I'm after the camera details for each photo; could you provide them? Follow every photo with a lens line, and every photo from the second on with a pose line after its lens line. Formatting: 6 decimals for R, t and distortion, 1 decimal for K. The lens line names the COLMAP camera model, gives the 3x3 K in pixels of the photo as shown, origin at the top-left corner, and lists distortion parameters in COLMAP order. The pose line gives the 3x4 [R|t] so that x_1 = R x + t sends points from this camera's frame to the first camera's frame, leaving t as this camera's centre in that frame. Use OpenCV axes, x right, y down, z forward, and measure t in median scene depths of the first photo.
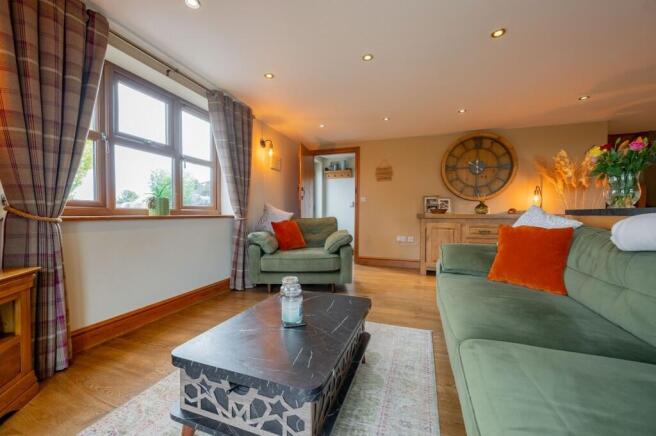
lens RADIAL K [[264.8, 0, 328.0], [0, 264.8, 218.0], [0, 0, 1]] dist [-0.000454, -0.000048]
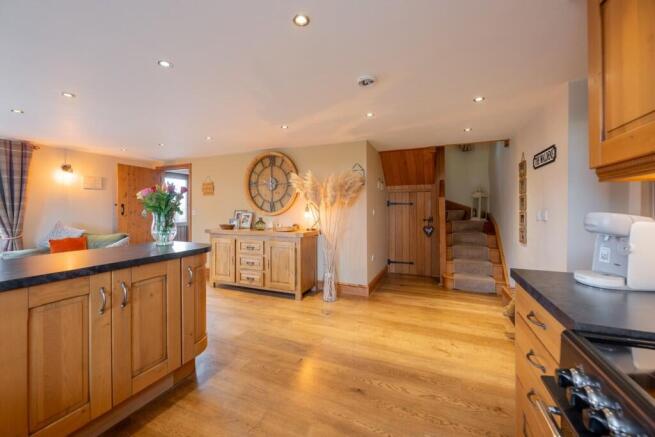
lens RADIAL K [[264.3, 0, 327.2], [0, 264.3, 211.1], [0, 0, 1]] dist [-0.000720, -0.000142]
pose [[0.996839, -0.007914, -0.079055, 0.857276], [0.007488, 0.999956, -0.005688, -0.074217], [0.079096, 0.005078, 0.996854, -0.030016]]
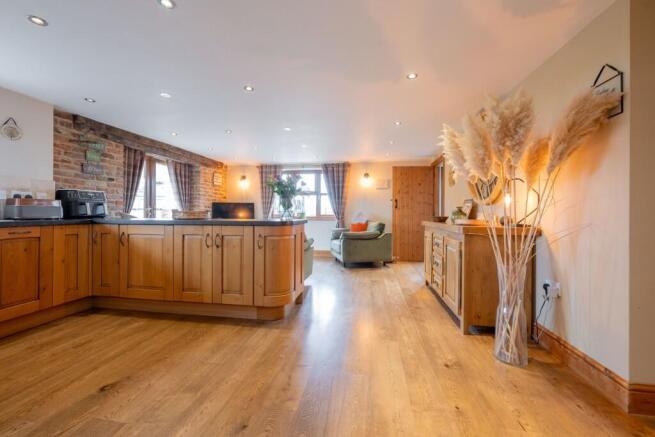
lens RADIAL K [[264.4, 0, 327.5], [0, 264.4, 218.5], [0, 0, 1]] dist [-0.000454, -0.000048]
pose [[0.161643, 0.013721, -0.986754, 1.190460], [-0.017993, 0.999778, 0.010955, -0.027173], [0.986685, 0.015983, 0.161854, 0.455344]]
